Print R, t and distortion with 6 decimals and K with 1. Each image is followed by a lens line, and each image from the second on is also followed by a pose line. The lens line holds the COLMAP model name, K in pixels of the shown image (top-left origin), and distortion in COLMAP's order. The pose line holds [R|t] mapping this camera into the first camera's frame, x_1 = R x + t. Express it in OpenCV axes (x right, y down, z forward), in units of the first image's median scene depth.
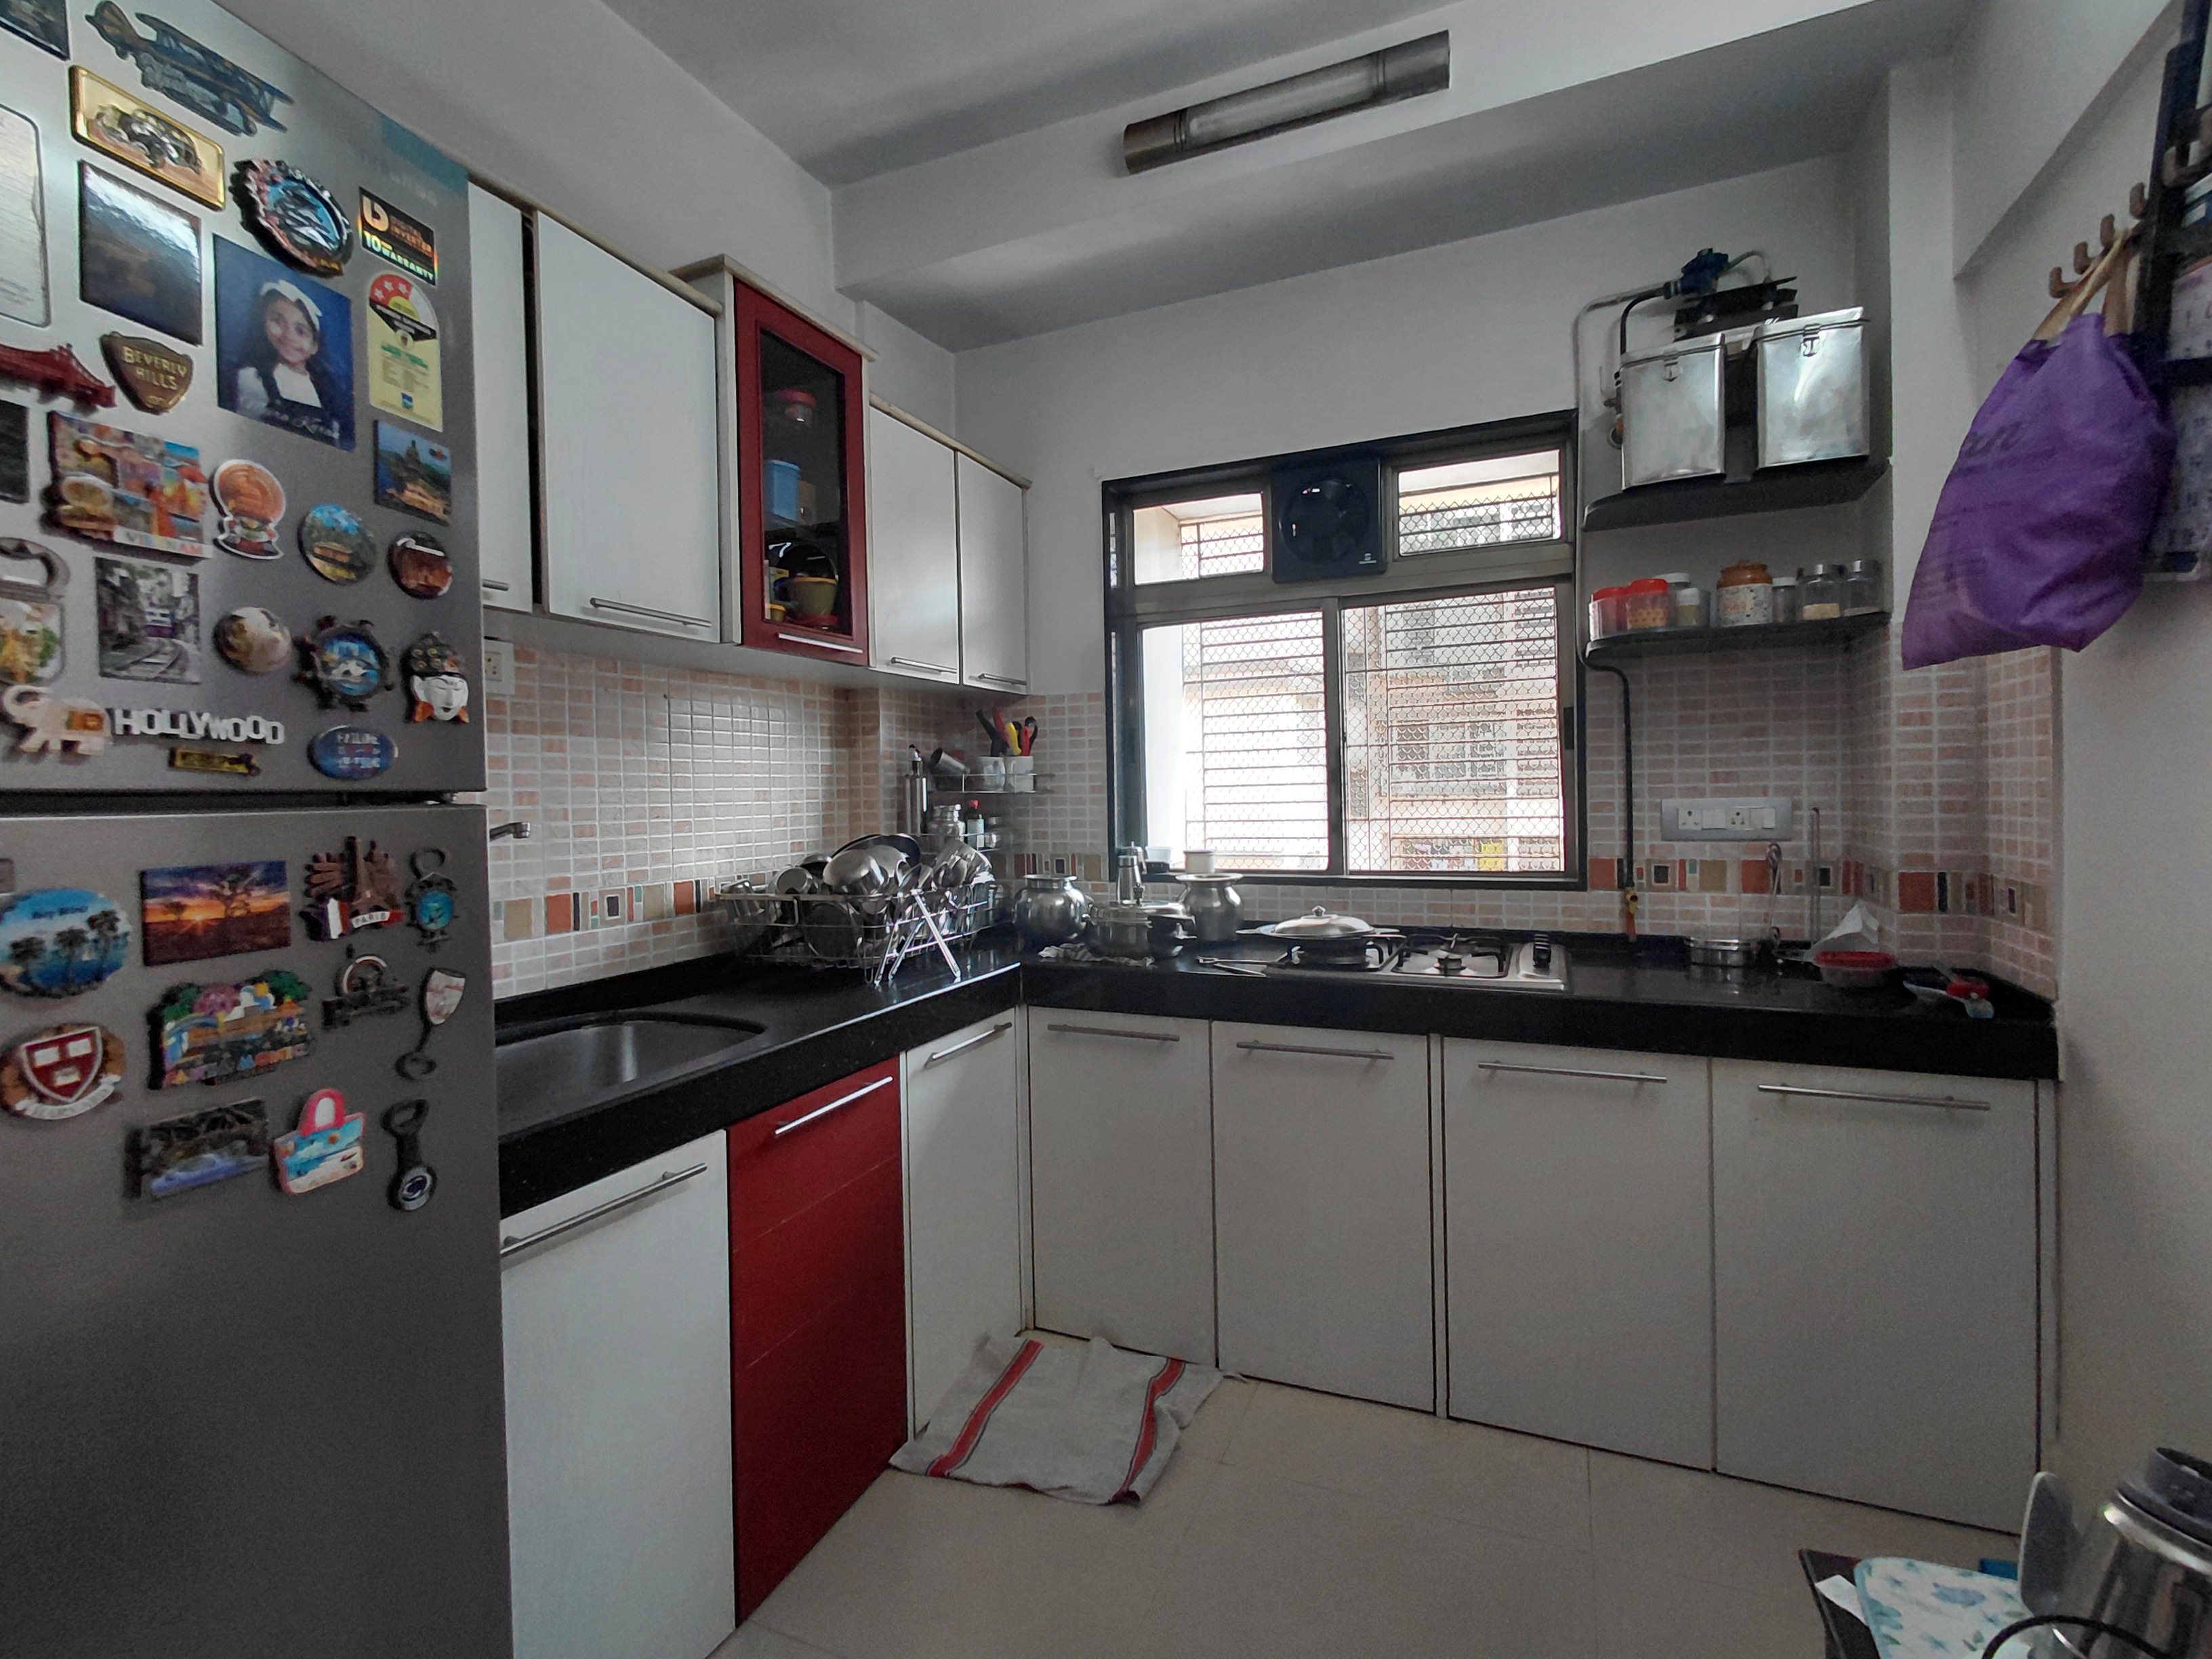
lens RADIAL K [[1022.5, 0, 1101.5], [0, 1022.5, 798.0], [0, 0, 1]] dist [-0.011625, 0.015640]
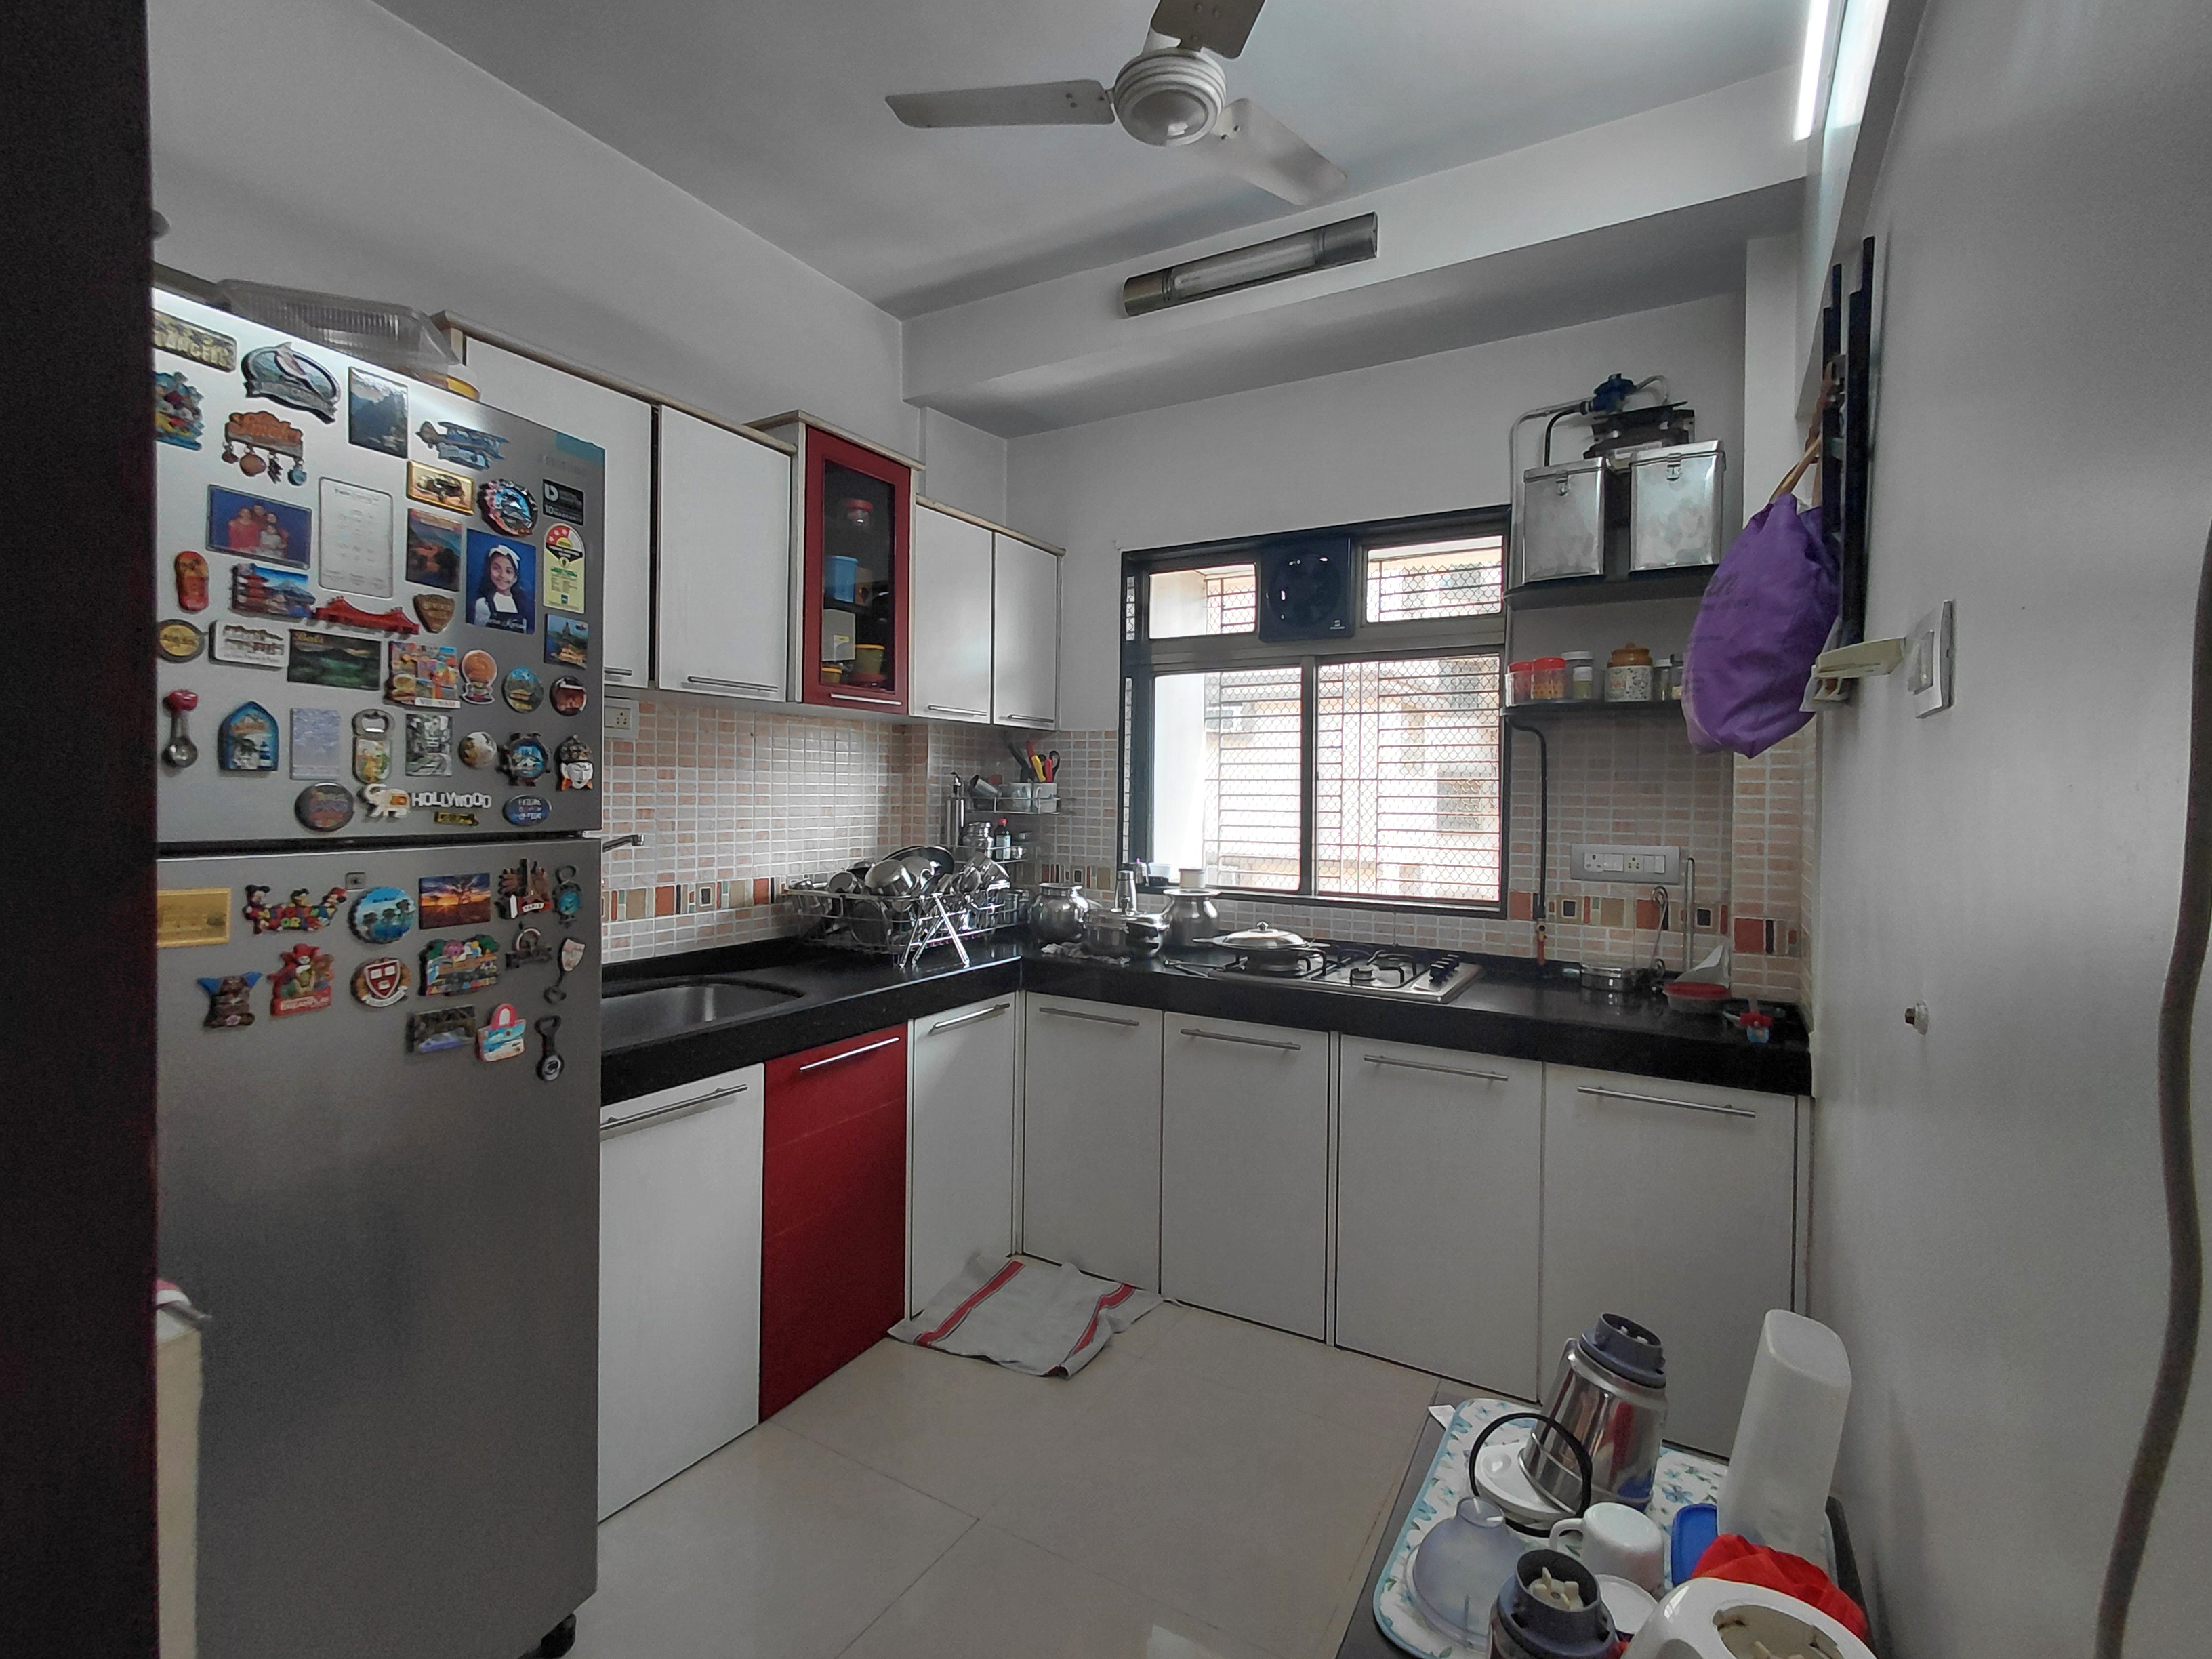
lens RADIAL K [[1037.0, 0, 1105.1], [0, 1037.0, 788.0], [0, 0, 1]] dist [-0.028813, 0.060552]
pose [[0.992063, 0.032850, -0.121377, 0.178138], [-0.033478, 0.999435, -0.003137, -0.043759], [0.121206, 0.007175, 0.992601, -0.245498]]
